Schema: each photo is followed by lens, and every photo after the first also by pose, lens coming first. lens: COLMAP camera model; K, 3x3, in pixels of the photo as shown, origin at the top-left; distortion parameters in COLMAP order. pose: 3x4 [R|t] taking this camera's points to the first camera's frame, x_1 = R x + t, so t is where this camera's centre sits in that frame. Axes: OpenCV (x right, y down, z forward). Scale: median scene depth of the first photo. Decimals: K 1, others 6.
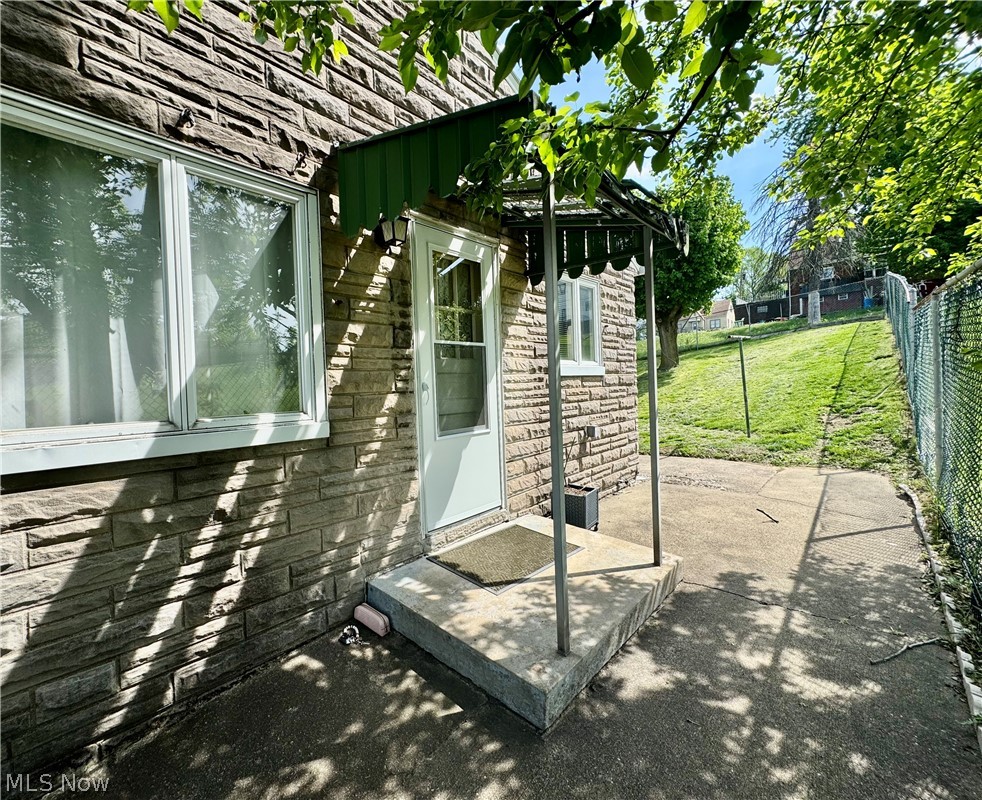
lens RADIAL K [[387.6, 0, 489.4], [0, 387.6, 393.0], [0, 0, 1]] dist [-0.002780, -0.000311]
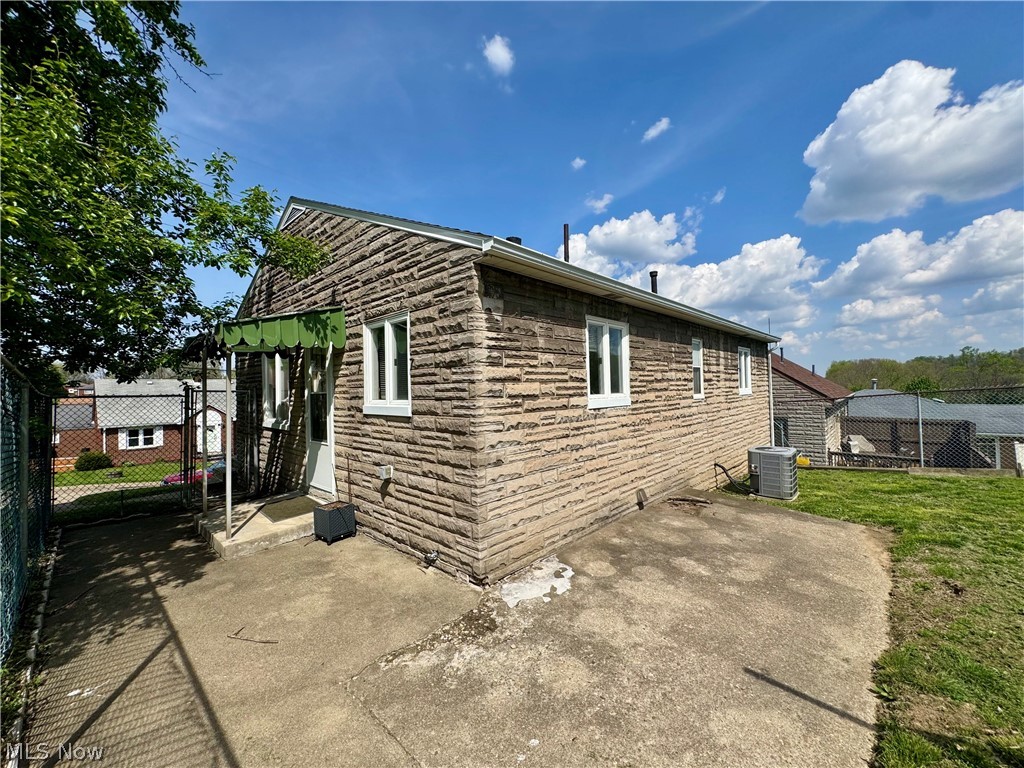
lens RADIAL K [[411.7, 0, 513.8], [0, 411.7, 381.4], [0, 0, 1]] dist [-0.000358, 0.000721]
pose [[0.026516, 0.013308, -0.999560, 1.733770], [-0.003576, 0.999906, 0.013218, -0.194821], [0.999642, 0.003224, 0.026562, 1.706281]]
